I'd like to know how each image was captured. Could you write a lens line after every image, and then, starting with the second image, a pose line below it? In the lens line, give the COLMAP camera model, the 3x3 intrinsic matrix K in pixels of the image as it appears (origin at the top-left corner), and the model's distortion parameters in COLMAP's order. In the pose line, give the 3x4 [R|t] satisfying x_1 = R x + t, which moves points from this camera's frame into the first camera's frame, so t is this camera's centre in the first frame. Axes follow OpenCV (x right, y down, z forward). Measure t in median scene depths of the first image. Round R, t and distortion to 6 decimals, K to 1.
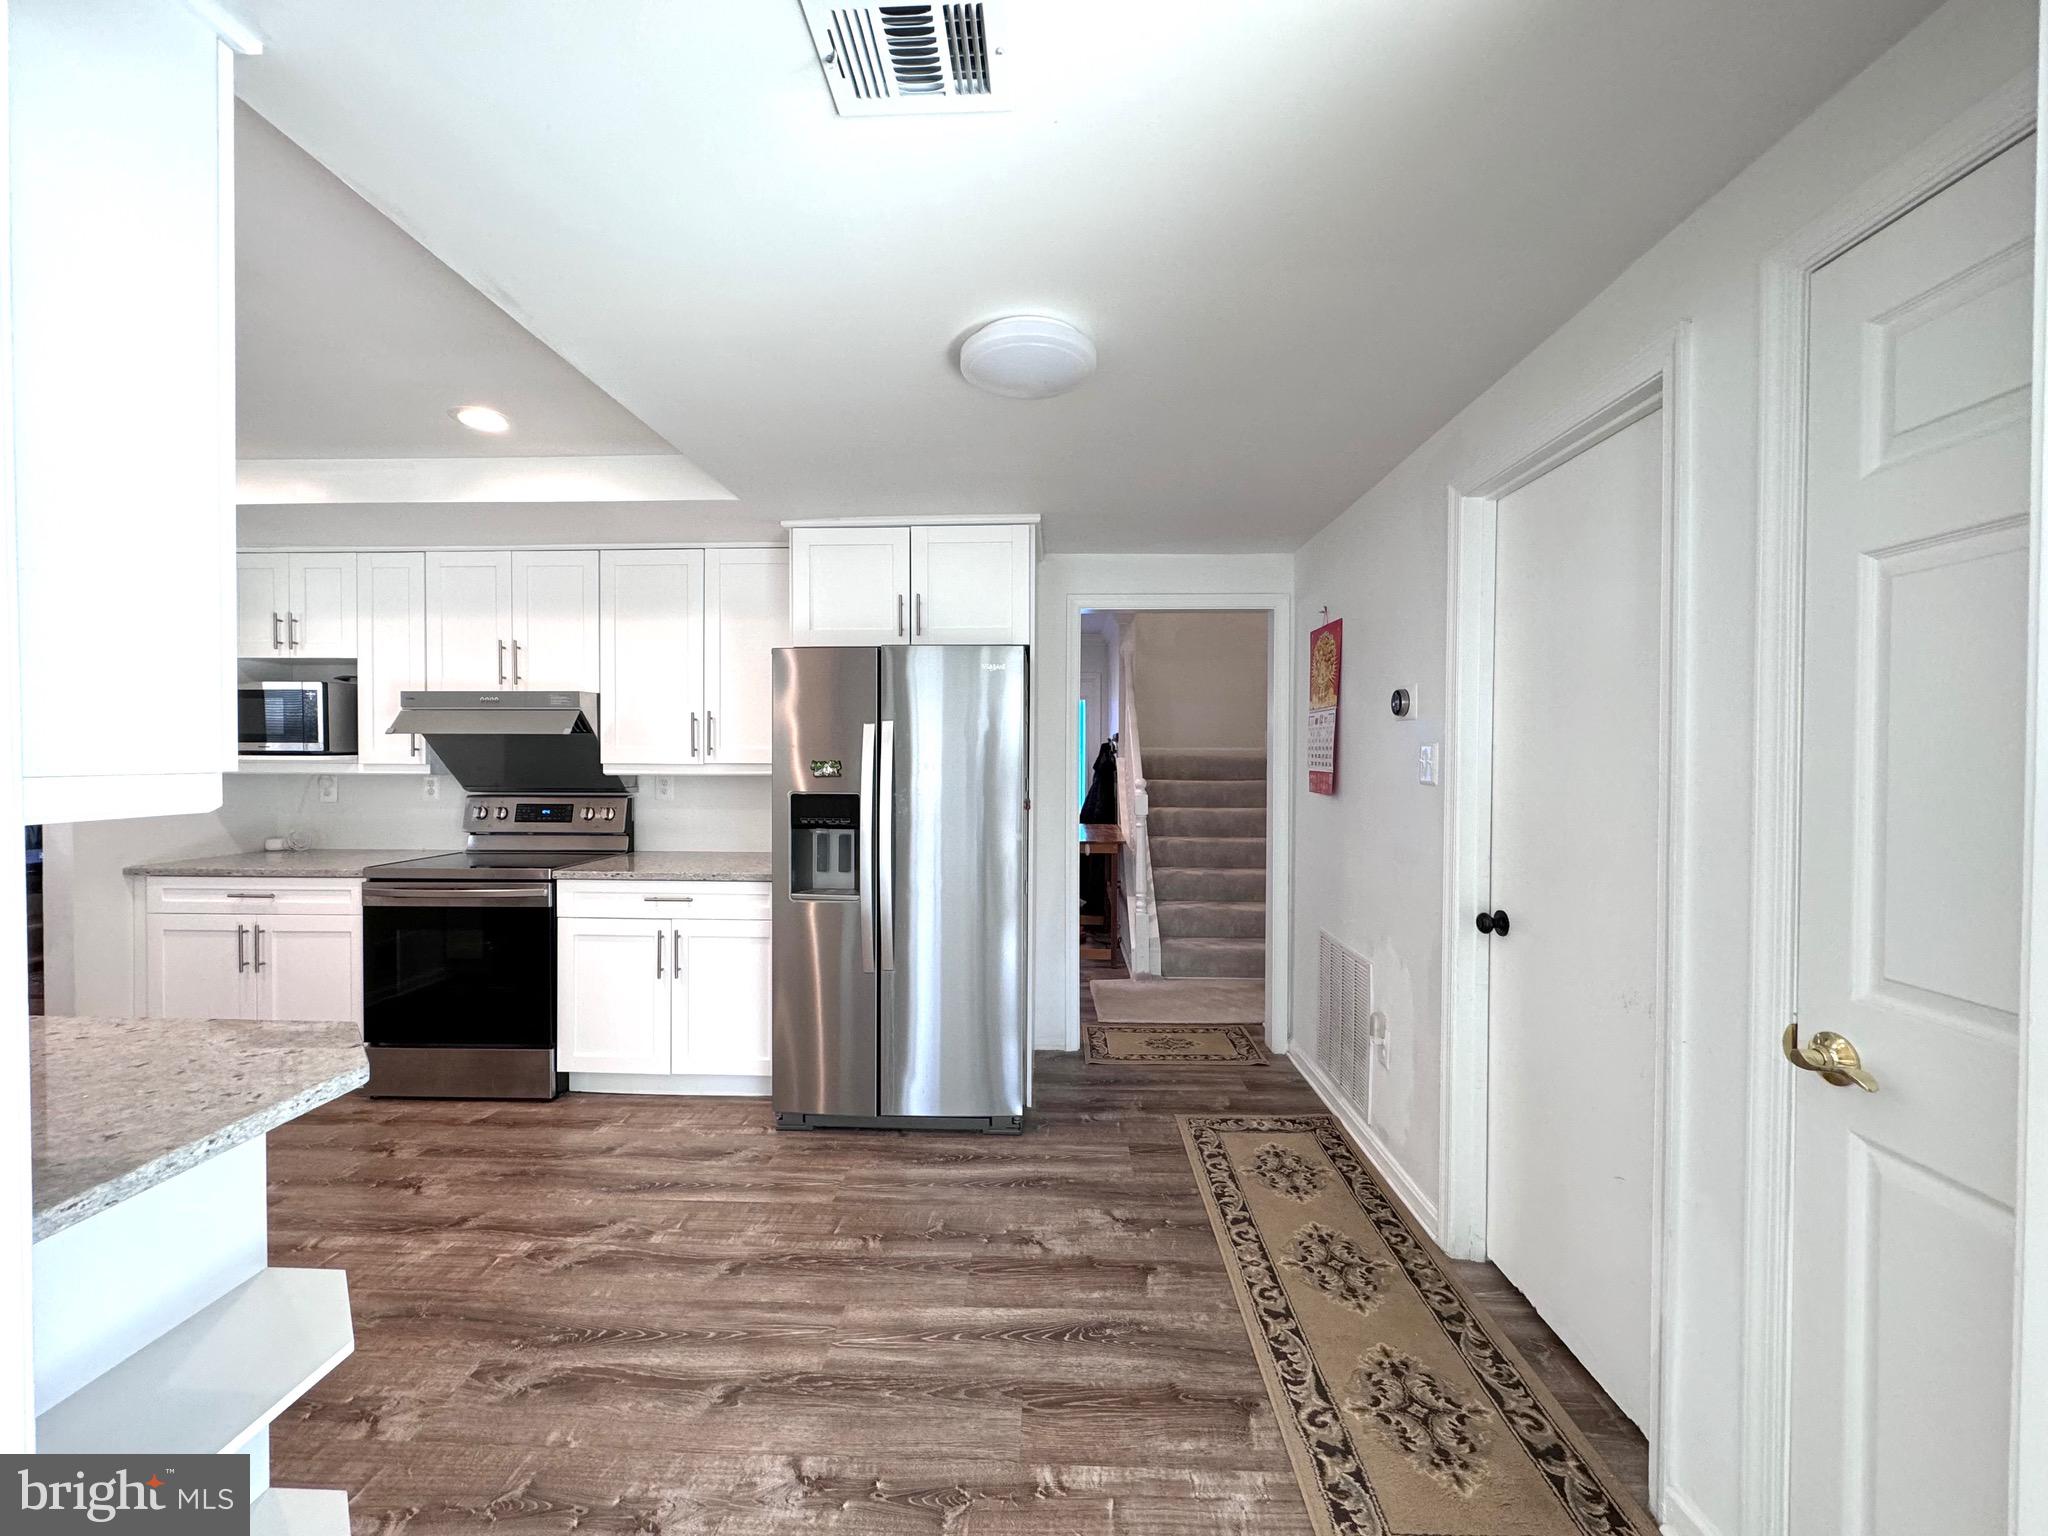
lens RADIAL K [[846.6, 0, 996.4], [0, 846.6, 744.1], [0, 0, 1]] dist [0.003574, -0.001670]
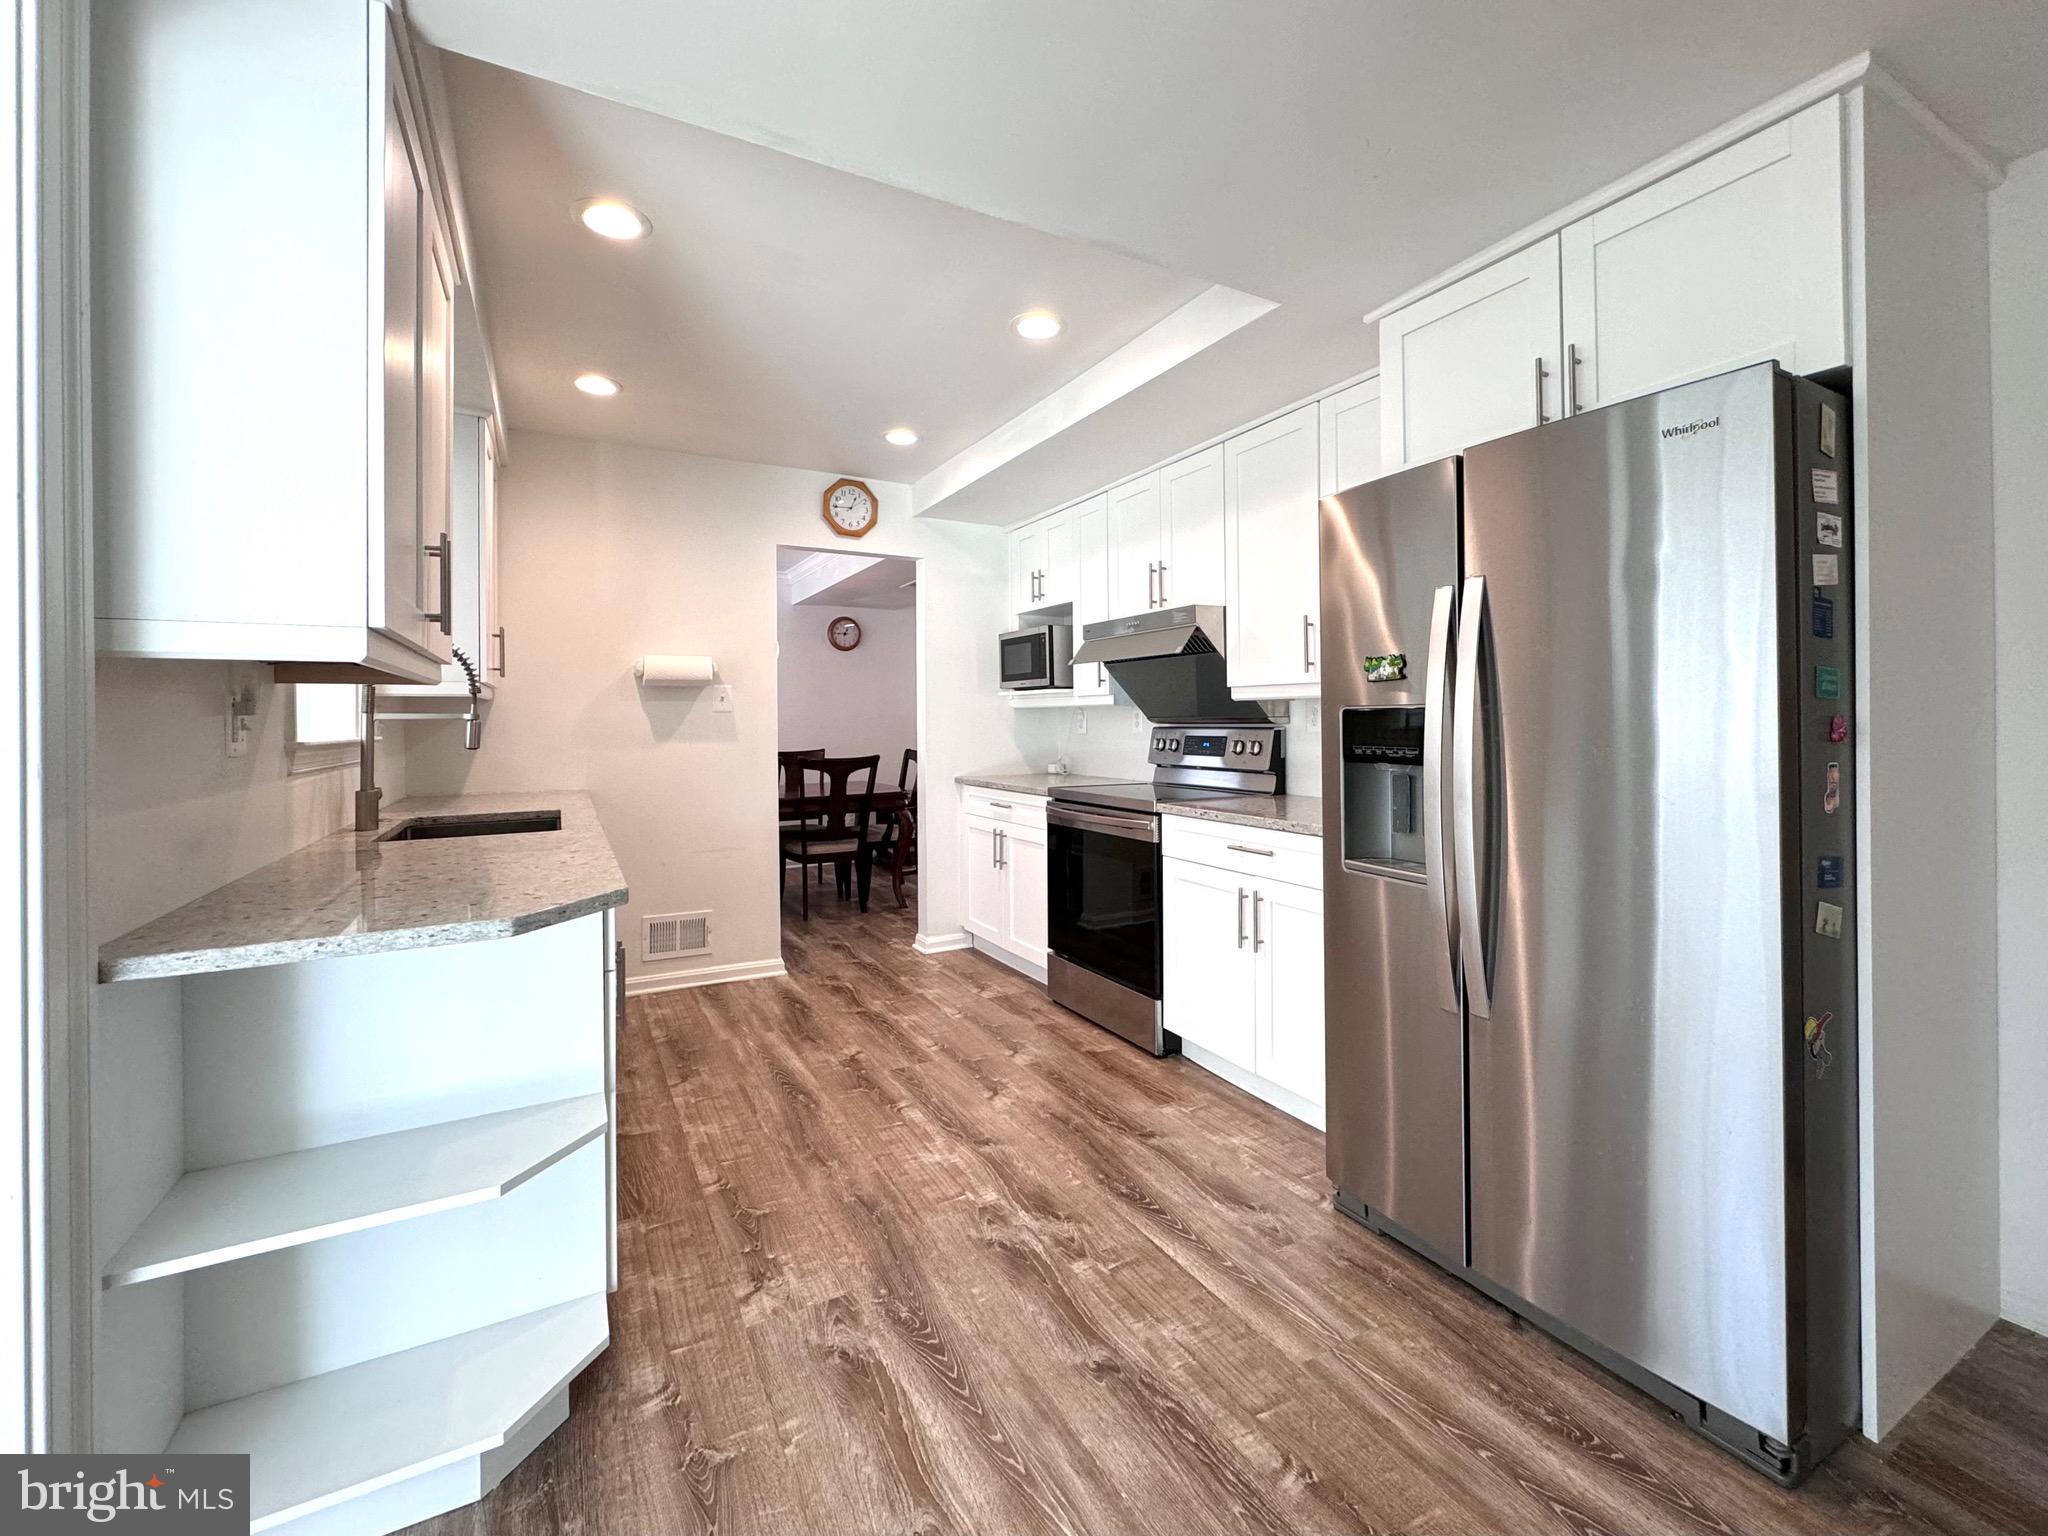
lens RADIAL K [[846.6, 0, 1048.8], [0, 846.6, 716.0], [0, 0, 1]] dist [0.003574, -0.001670]
pose [[0.536330, -0.008430, -0.843967, 0.183915], [0.003714, 0.999964, -0.007629, 0.062867], [0.844000, 0.000957, 0.536342, 0.418179]]
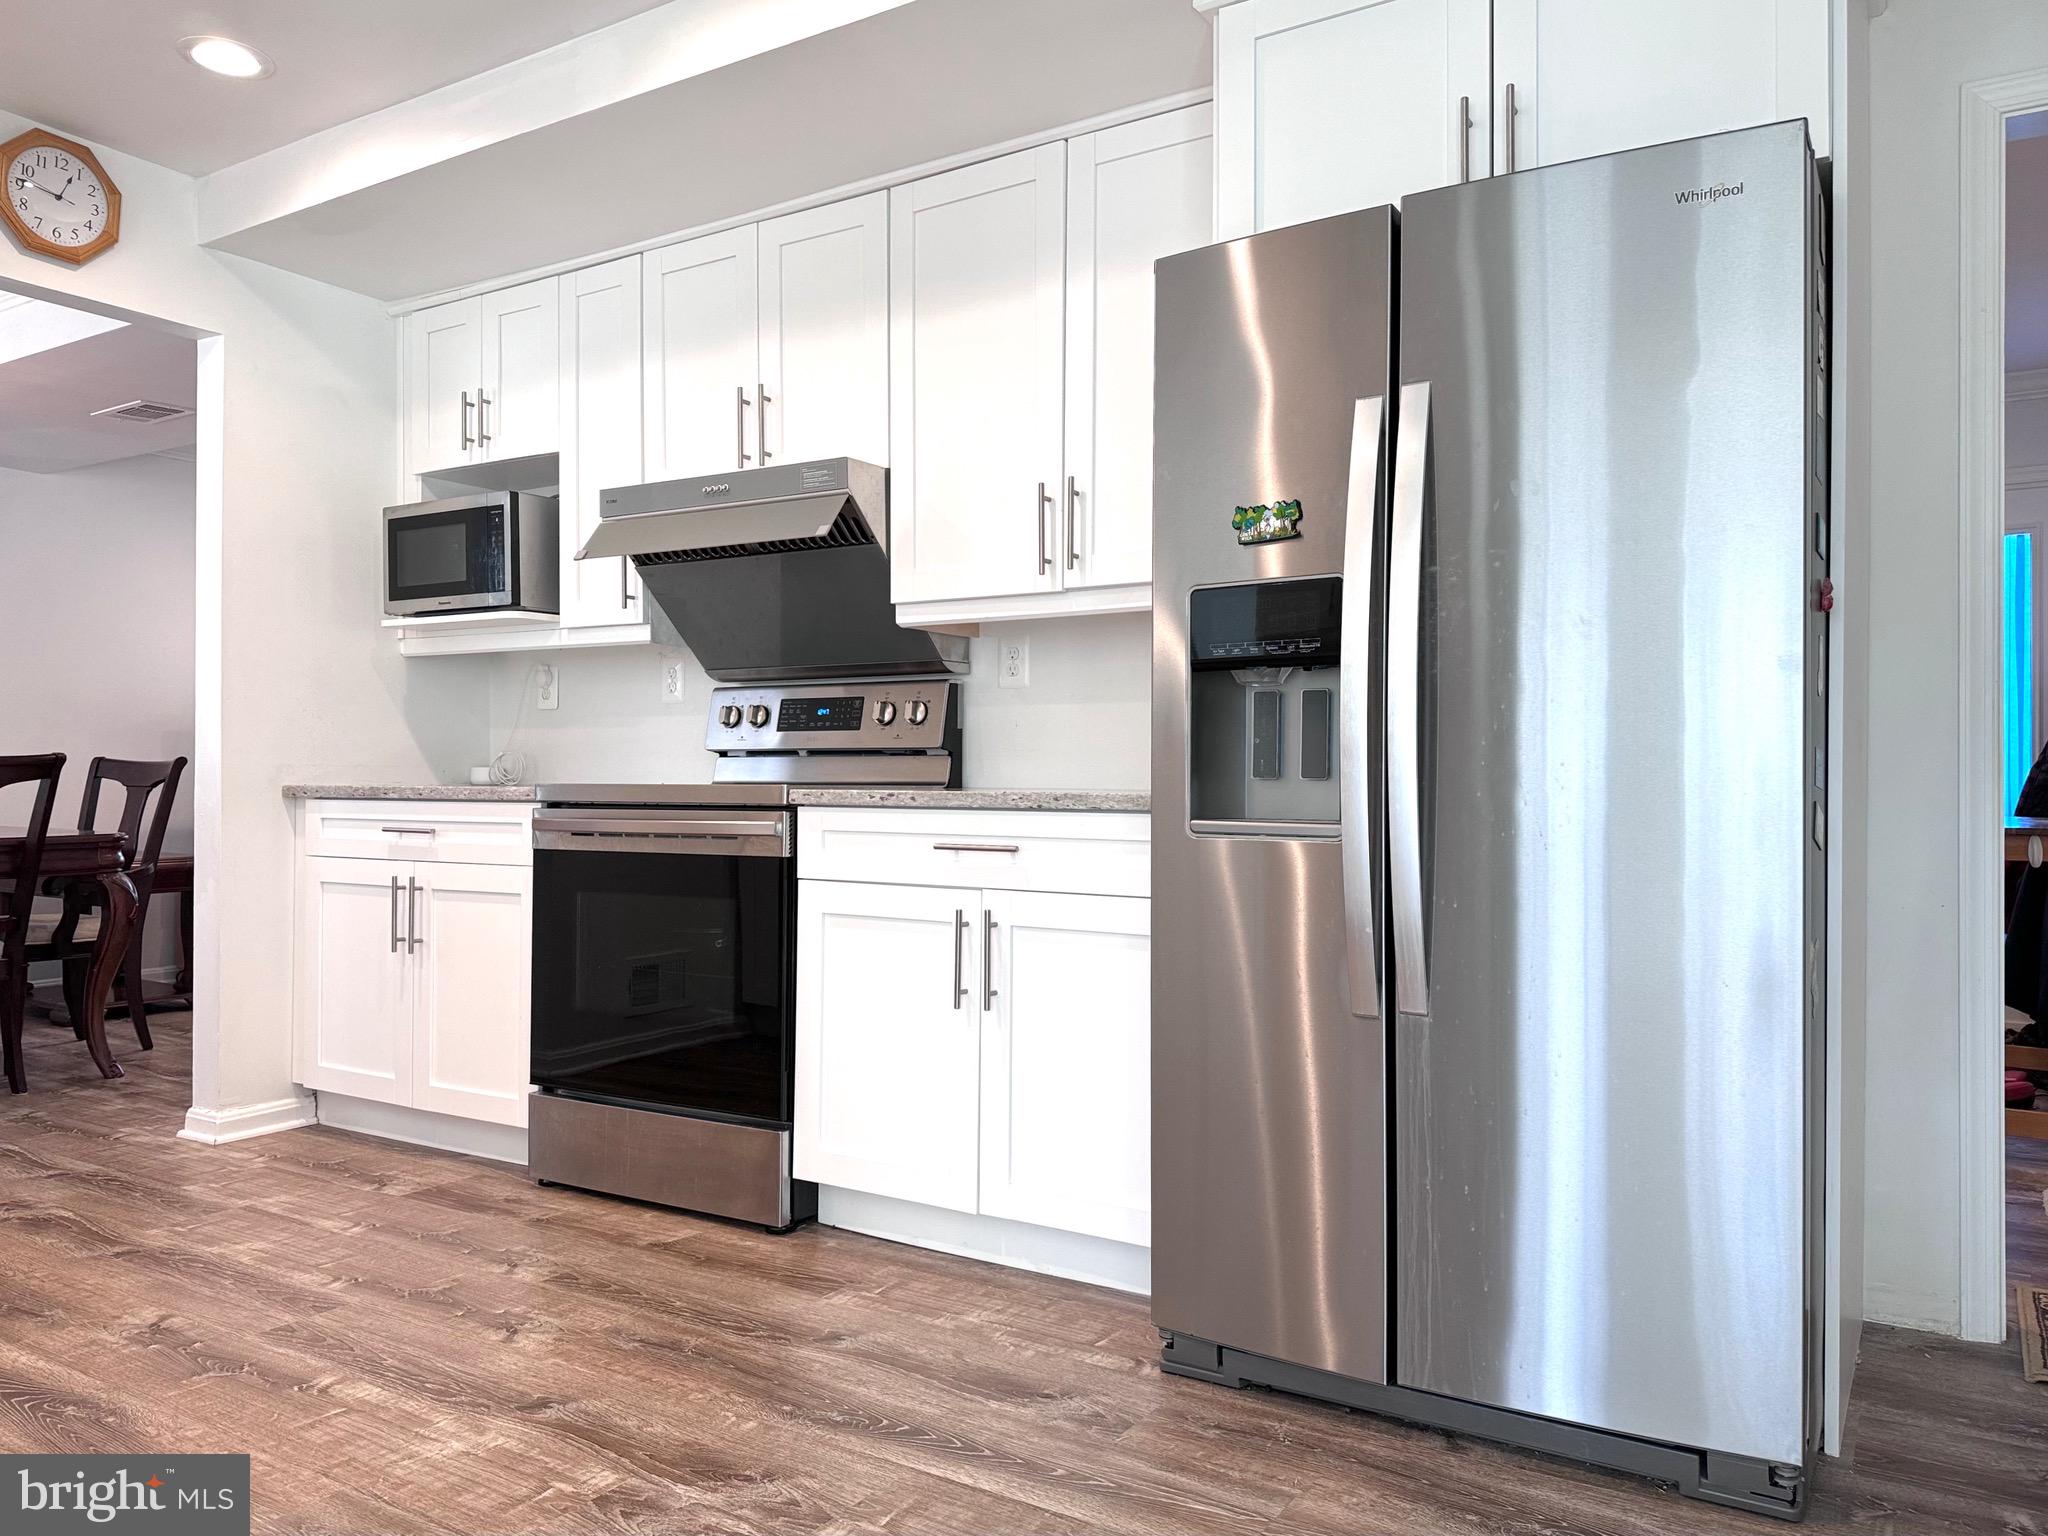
lens RADIAL K [[1423.4, 0, 1045.8], [0, 1423.4, 771.9], [0, 0, 1]] dist [0.031130, -0.037087]
pose [[0.878691, -0.001878, -0.477387, 0.036405], [-0.004321, 0.999920, -0.011886, 0.150078], [0.477371, 0.012507, 0.878613, 0.306834]]
